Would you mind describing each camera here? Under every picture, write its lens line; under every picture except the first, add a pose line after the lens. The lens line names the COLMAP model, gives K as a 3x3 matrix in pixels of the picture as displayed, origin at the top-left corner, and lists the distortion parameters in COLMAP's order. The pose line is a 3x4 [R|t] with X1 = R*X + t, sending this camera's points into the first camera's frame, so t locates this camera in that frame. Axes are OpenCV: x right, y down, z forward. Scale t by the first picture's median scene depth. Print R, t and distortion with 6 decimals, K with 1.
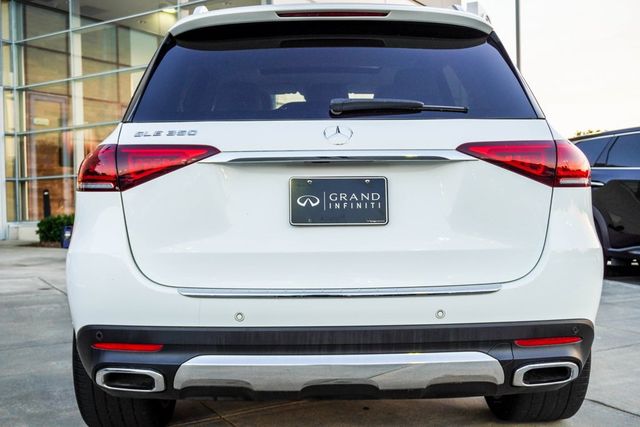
lens RADIAL K [[766.8, 0, 320.0], [0, 766.8, 213.5], [0, 0, 1]] dist [-0.000402, -0.024329]
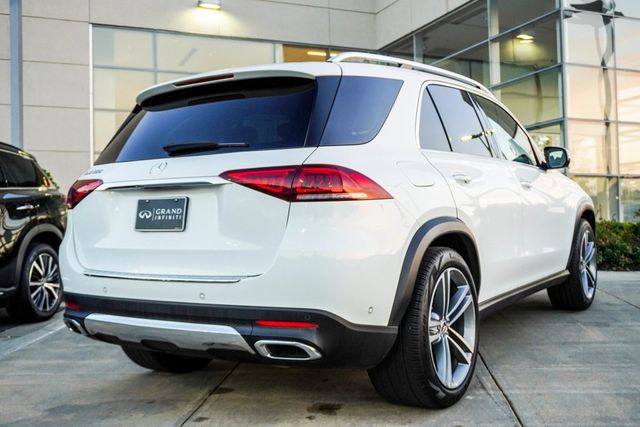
lens RADIAL K [[712.3, 0, 341.0], [0, 712.3, 211.9], [0, 0, 1]] dist [-0.006836, -0.003581]
pose [[0.829318, -0.007432, -0.558728, 1.049357], [-0.000183, 0.999908, -0.013573, -0.002560], [0.558777, 0.011358, 0.829240, 0.073161]]
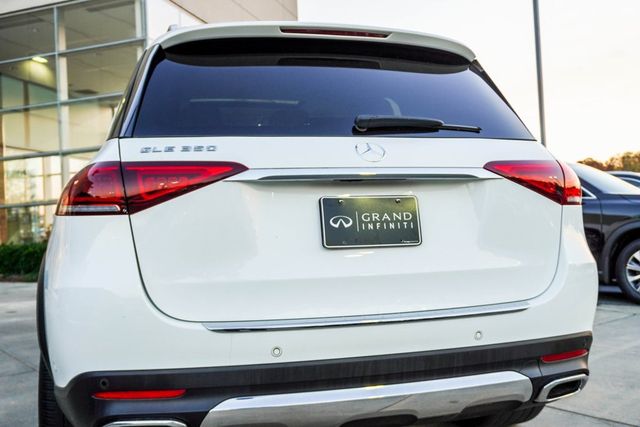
lens RADIAL K [[634.5, 0, 320.0], [0, 634.5, 213.5], [0, 0, 1]] dist [0.016042, 0.010277]
pose [[0.972048, -0.013290, 0.234407, -0.219441], [0.022678, 0.999043, -0.037399, 0.001931], [-0.233686, 0.041670, 0.971419, 0.248540]]
